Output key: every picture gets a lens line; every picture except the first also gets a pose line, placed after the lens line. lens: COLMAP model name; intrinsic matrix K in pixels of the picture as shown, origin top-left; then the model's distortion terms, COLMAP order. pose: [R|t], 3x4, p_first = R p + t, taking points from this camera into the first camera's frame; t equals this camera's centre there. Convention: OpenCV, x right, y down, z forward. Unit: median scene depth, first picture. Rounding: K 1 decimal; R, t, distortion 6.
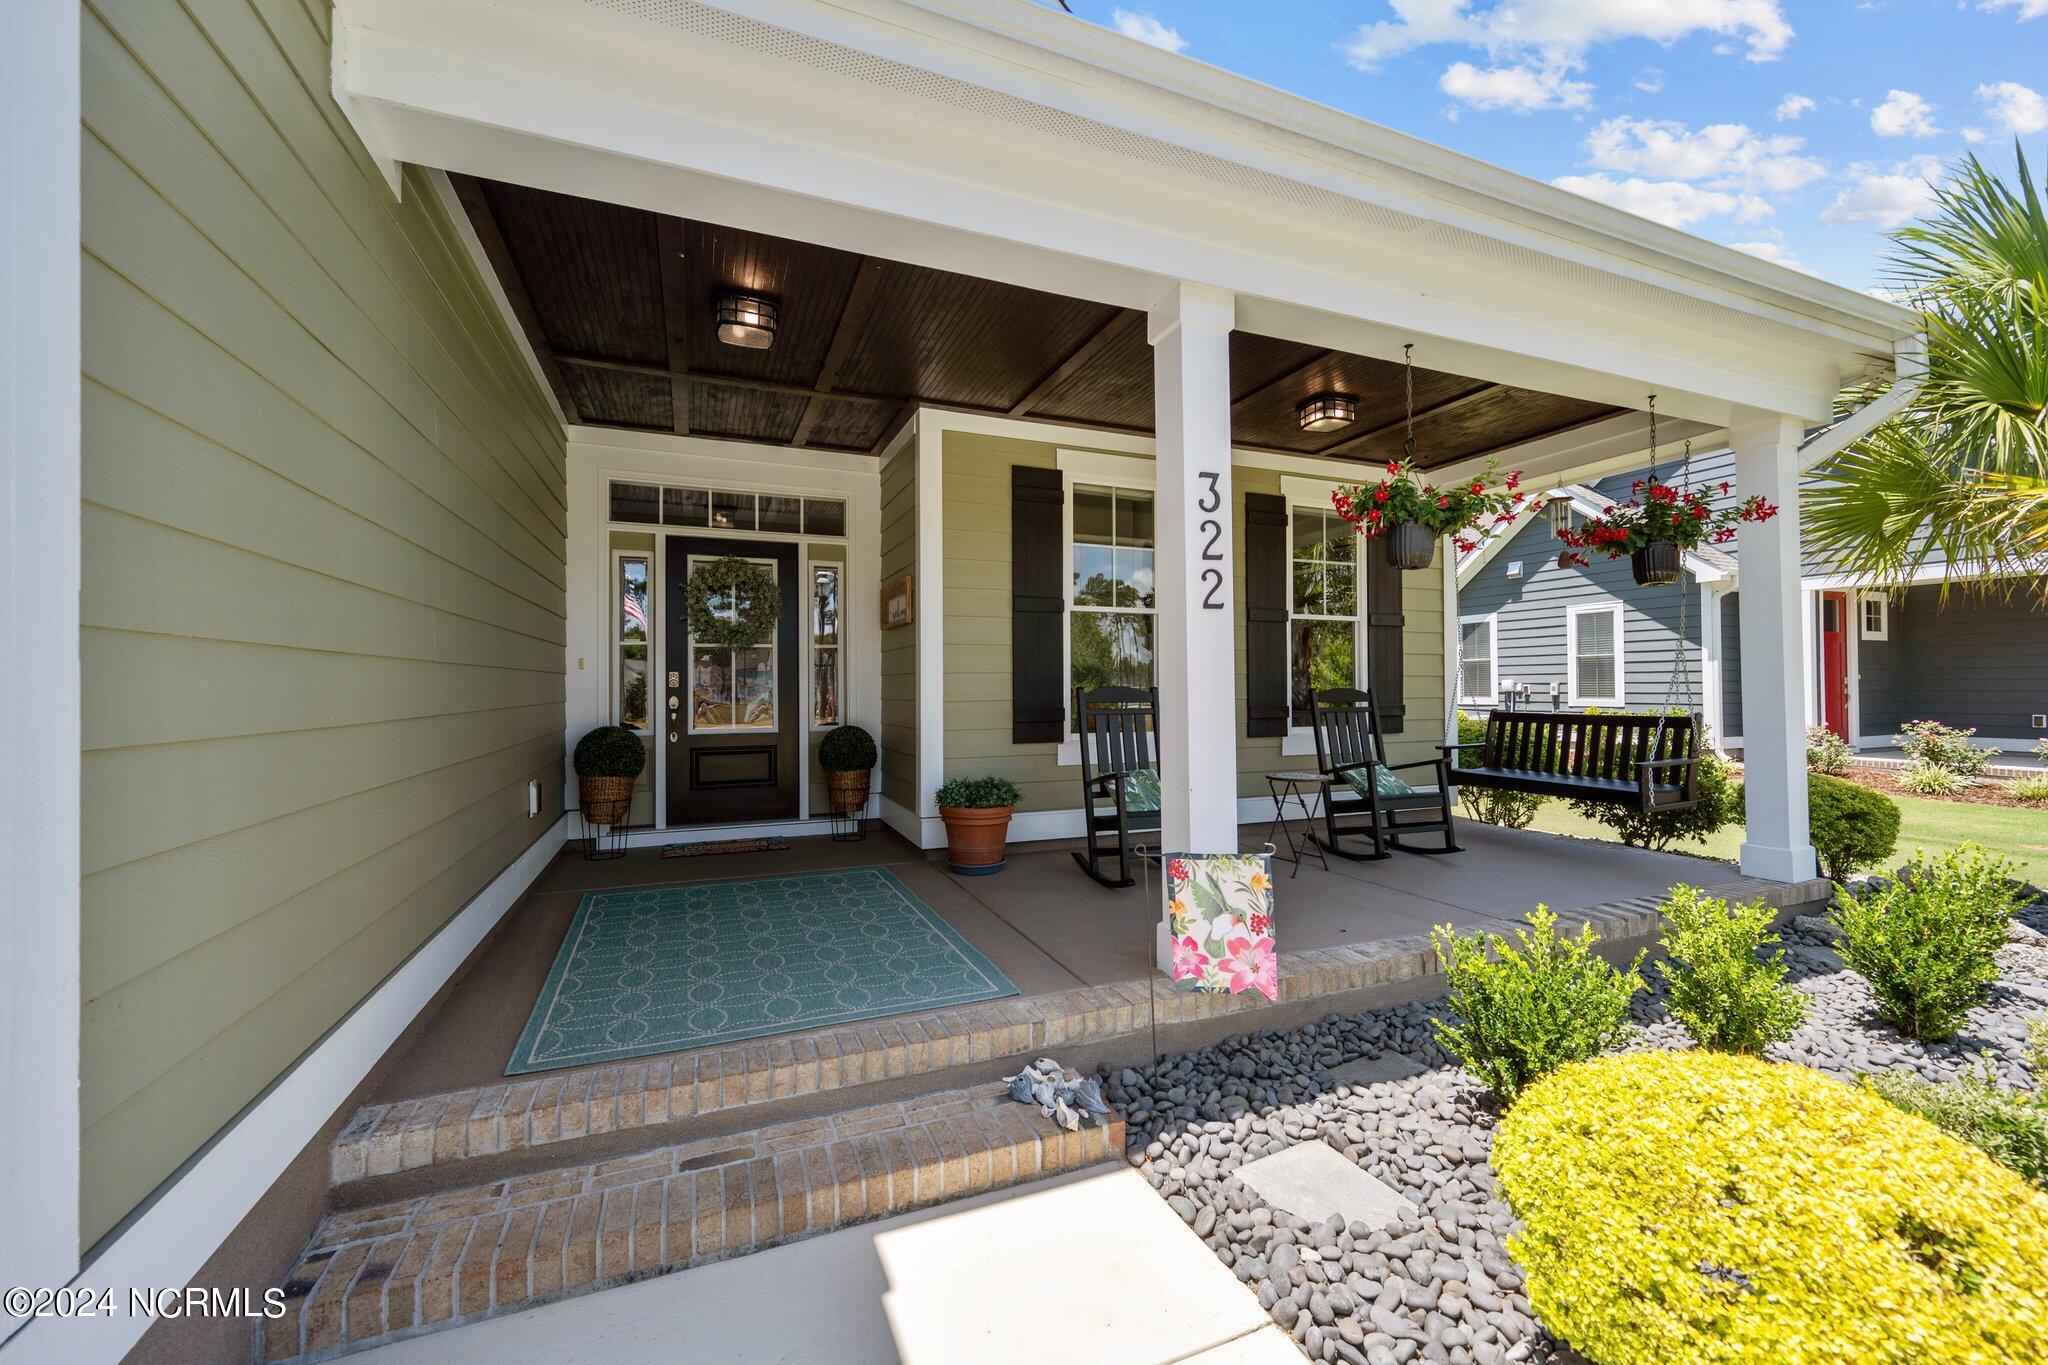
lens RADIAL K [[815.8, 0, 1028.3], [0, 815.8, 679.1], [0, 0, 1]] dist [-0.007210, -0.000265]
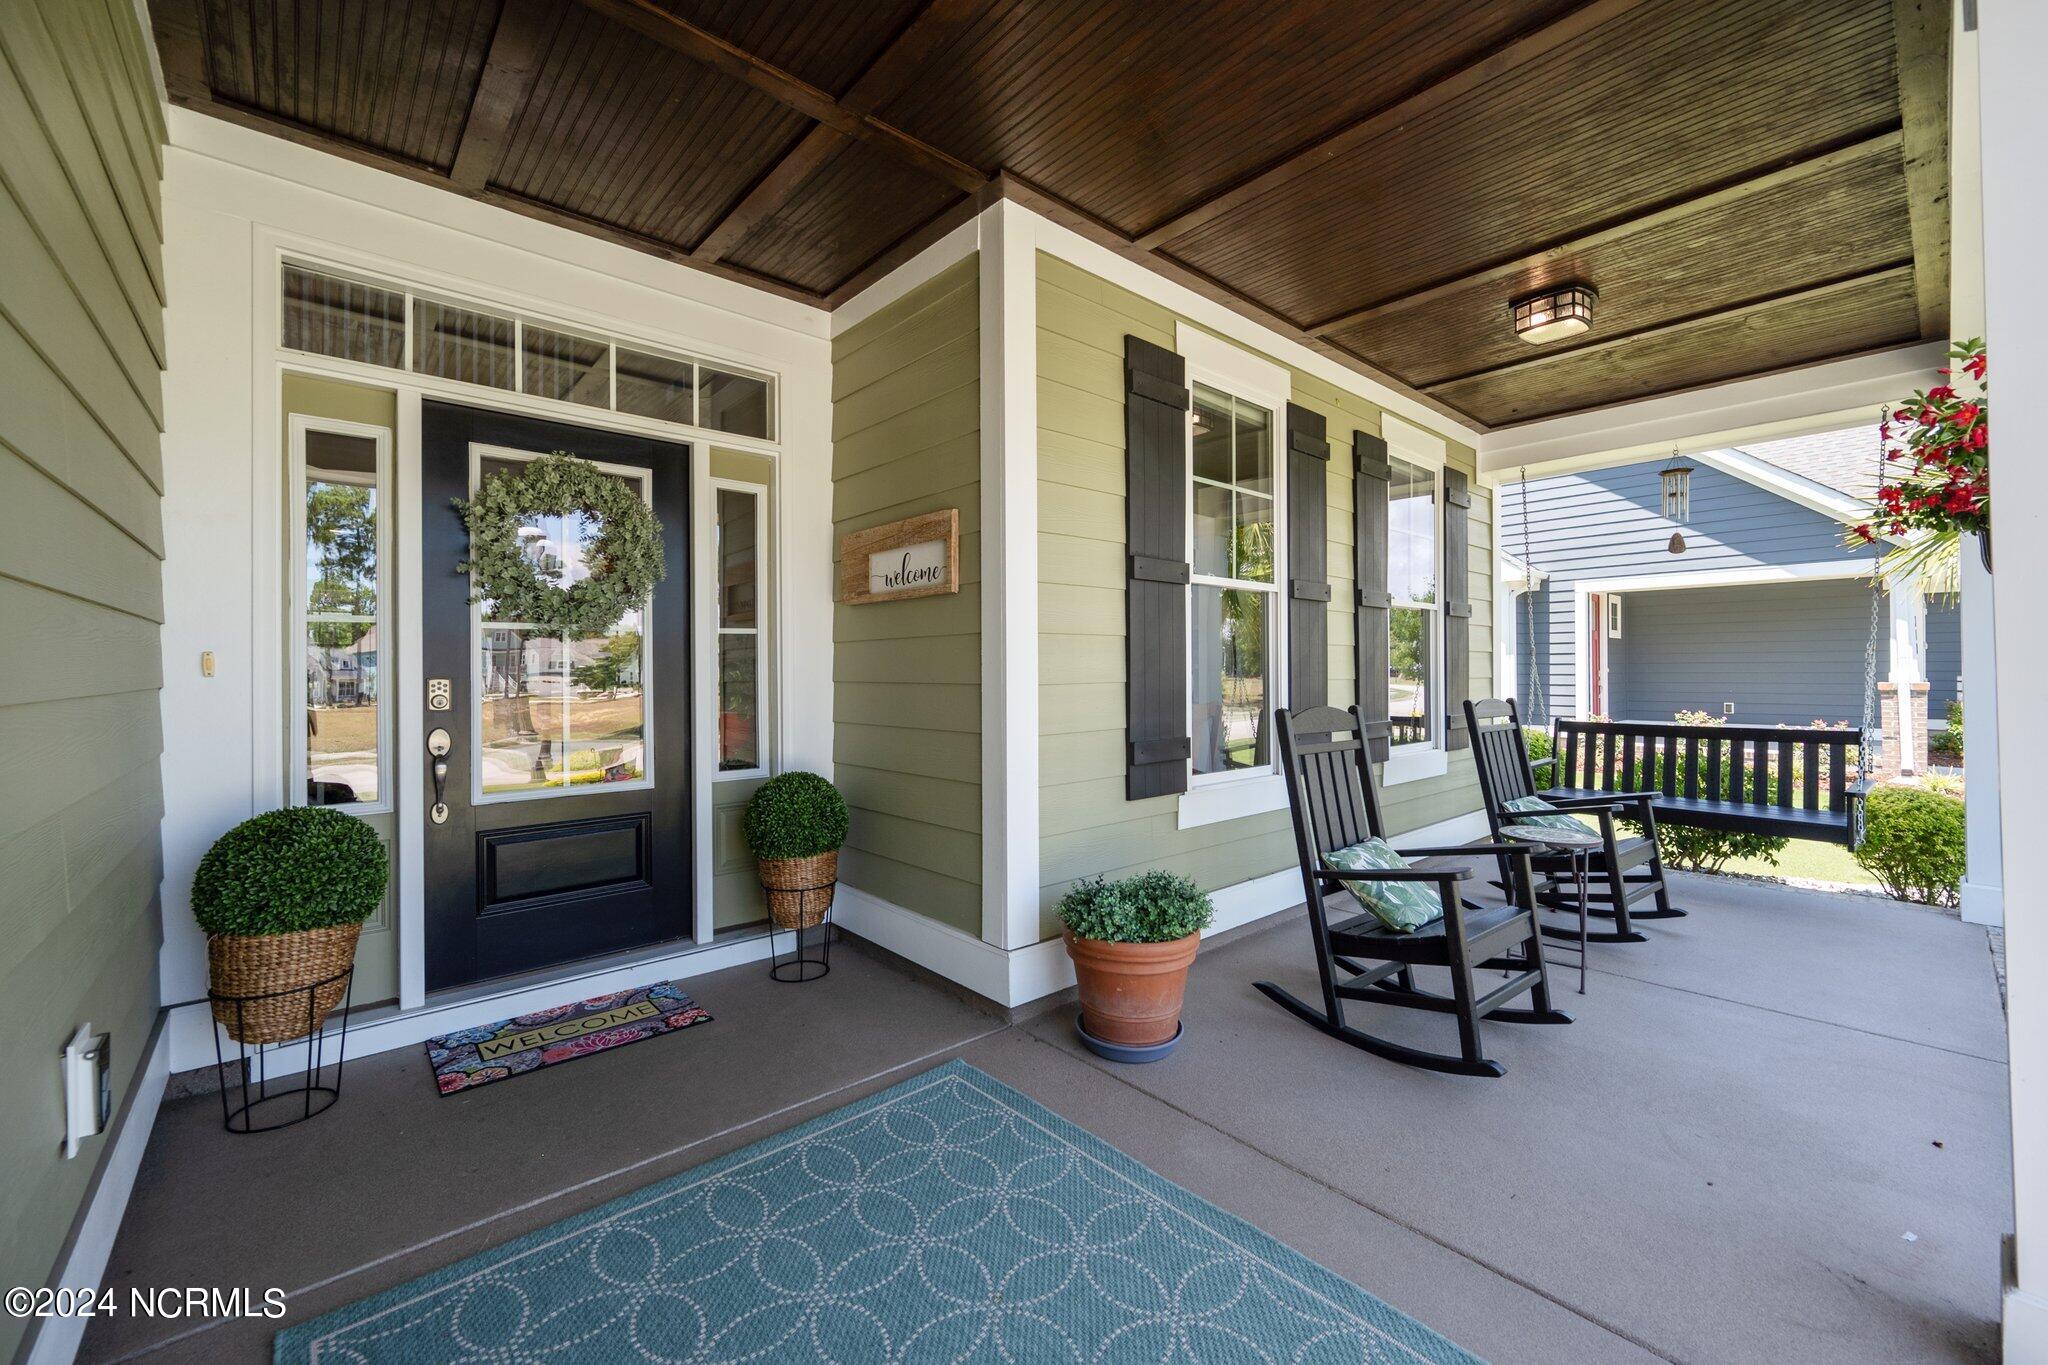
lens RADIAL K [[815.8, 0, 1024.8], [0, 815.8, 669.5], [0, 0, 1]] dist [-0.007210, -0.000265]
pose [[0.943743, 0.001056, 0.330679, -0.270153], [-0.003733, 0.999965, 0.007461, -0.020109], [-0.330659, -0.008275, 0.943714, 0.432072]]
